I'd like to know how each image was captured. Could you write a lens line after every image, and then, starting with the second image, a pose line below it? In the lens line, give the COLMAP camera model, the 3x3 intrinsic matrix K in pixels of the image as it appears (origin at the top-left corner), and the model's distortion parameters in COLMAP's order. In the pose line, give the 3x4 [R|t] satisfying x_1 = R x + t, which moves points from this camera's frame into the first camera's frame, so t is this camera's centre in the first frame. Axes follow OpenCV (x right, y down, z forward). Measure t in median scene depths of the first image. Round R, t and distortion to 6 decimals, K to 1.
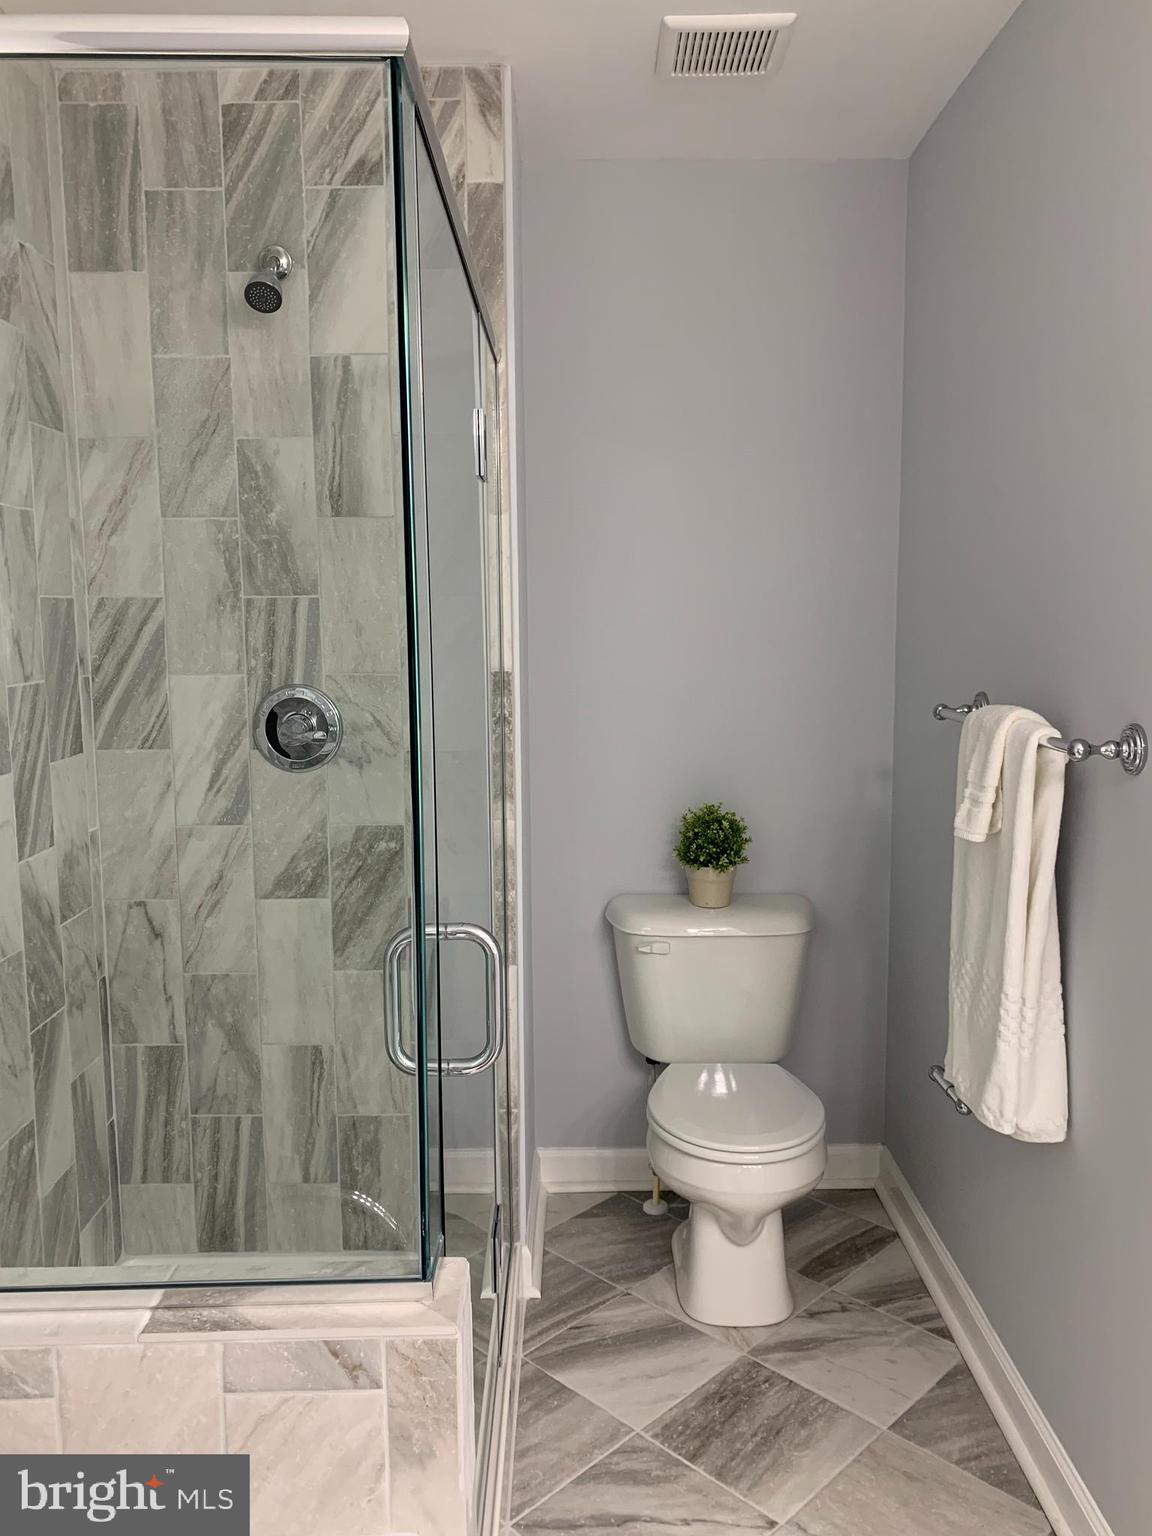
lens RADIAL K [[1188.5, 0, 577.2], [0, 1188.5, 763.7], [0, 0, 1]] dist [0.014223, -0.008890]
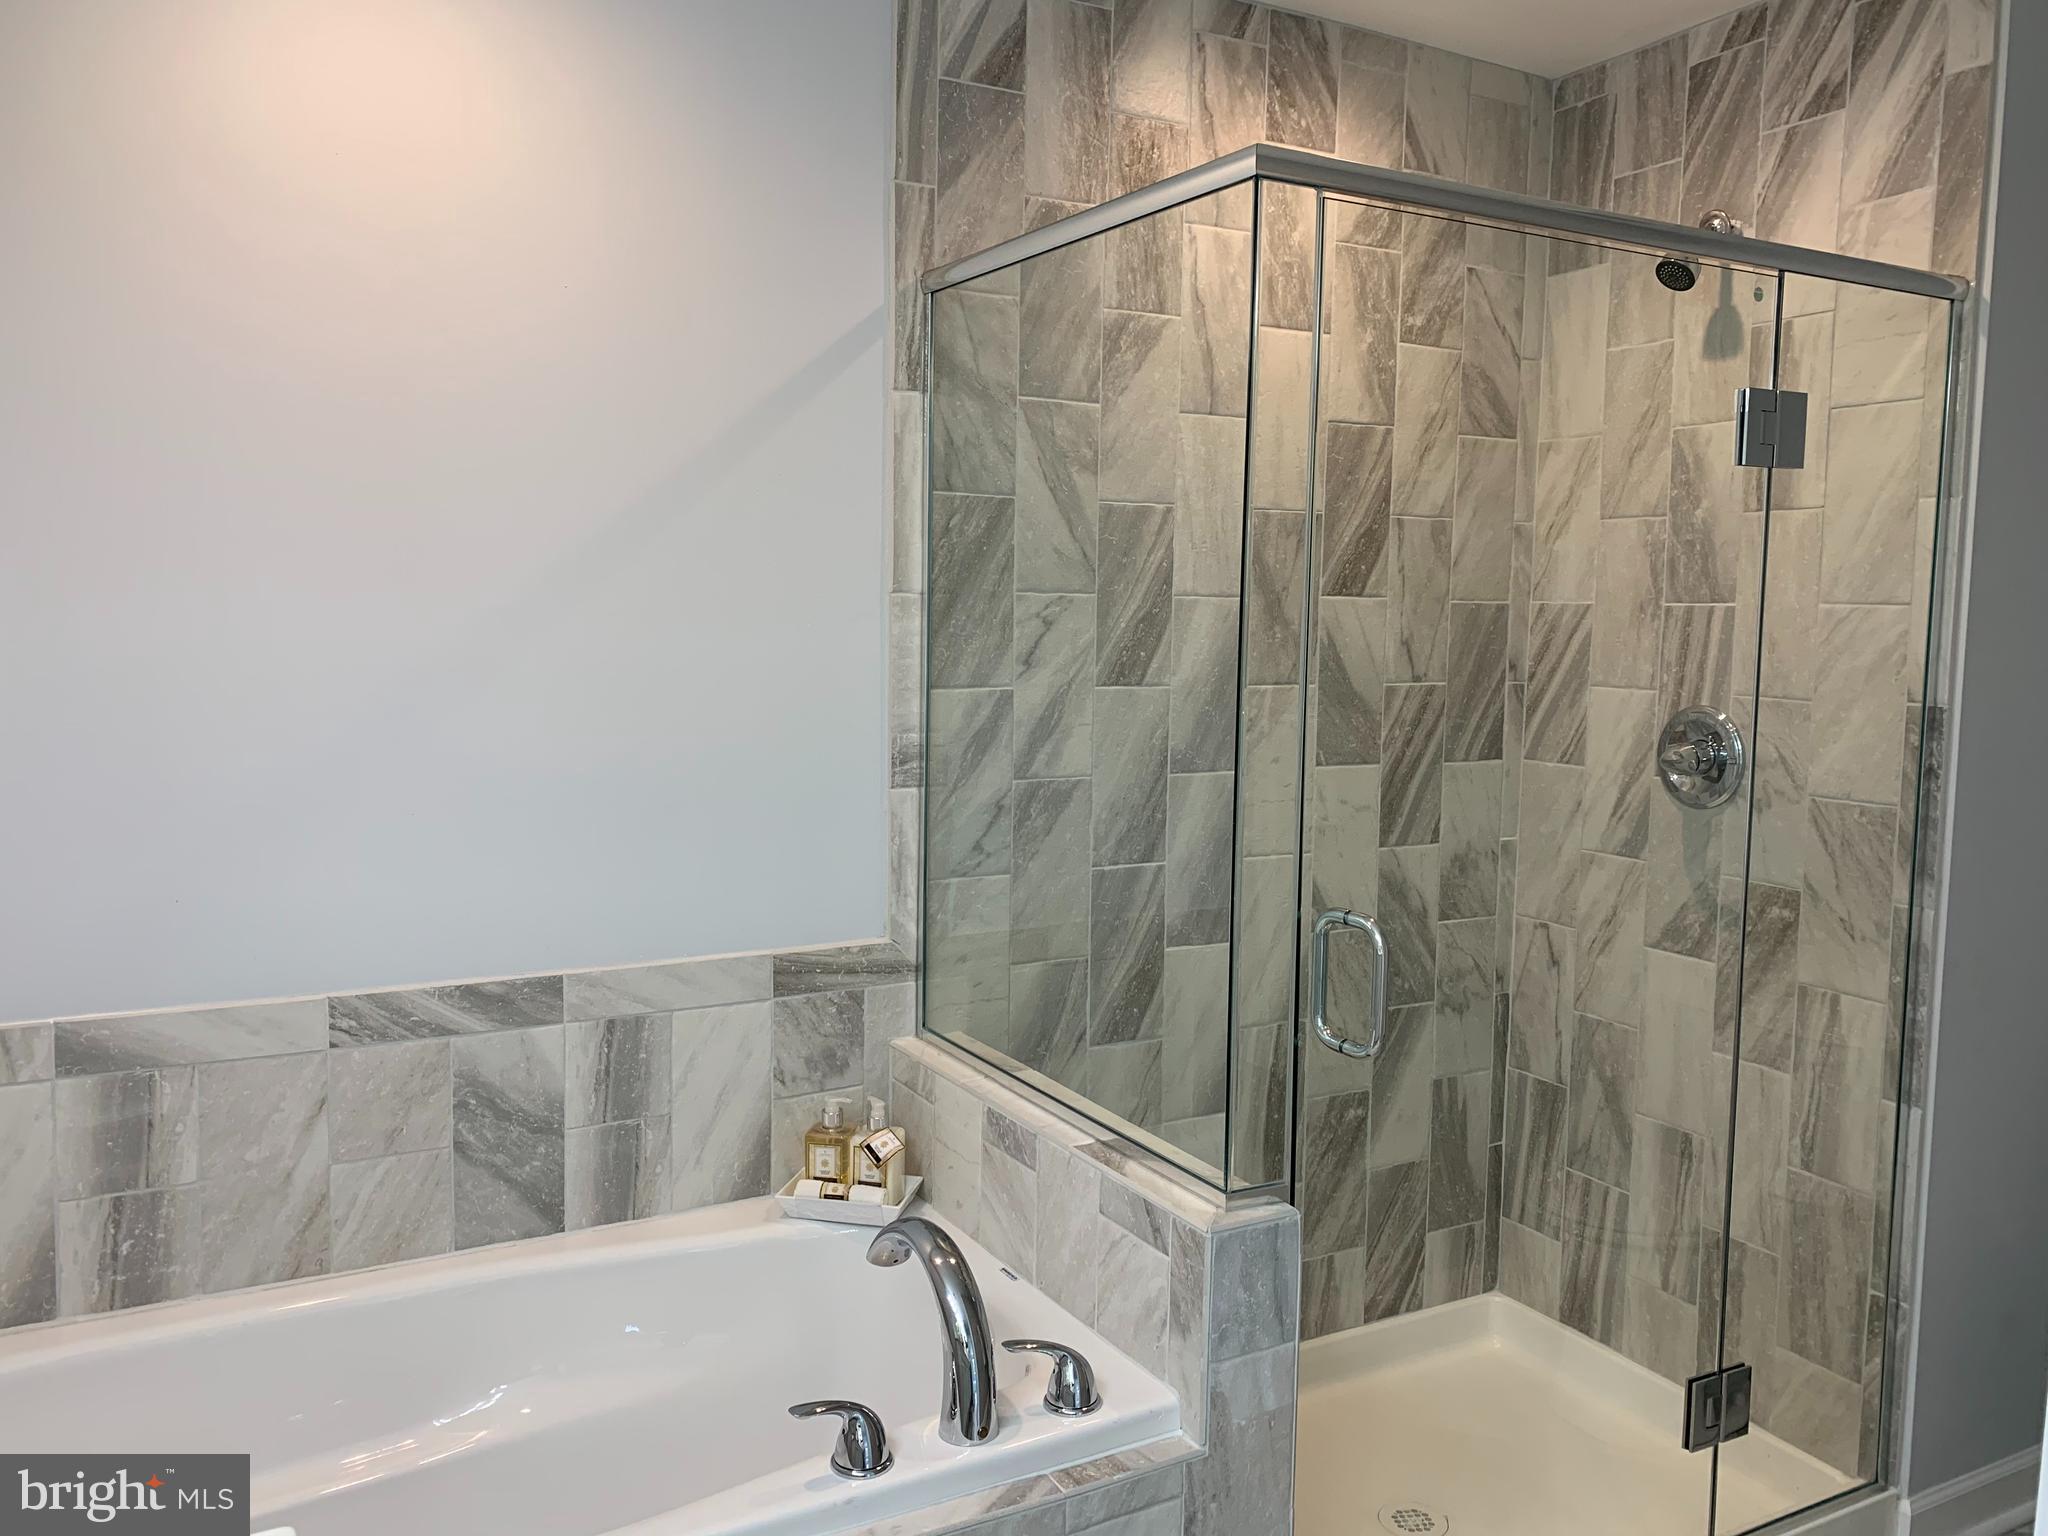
lens RADIAL K [[1584.7, 0, 1029.6], [0, 1584.7, 758.7], [0, 0, 1]] dist [0.014223, -0.008890]
pose [[0.470920, 0.098471, -0.876663, 0.549944], [-0.132130, 0.990414, 0.040272, -0.010868], [0.872225, 0.096869, 0.479417, 0.027180]]
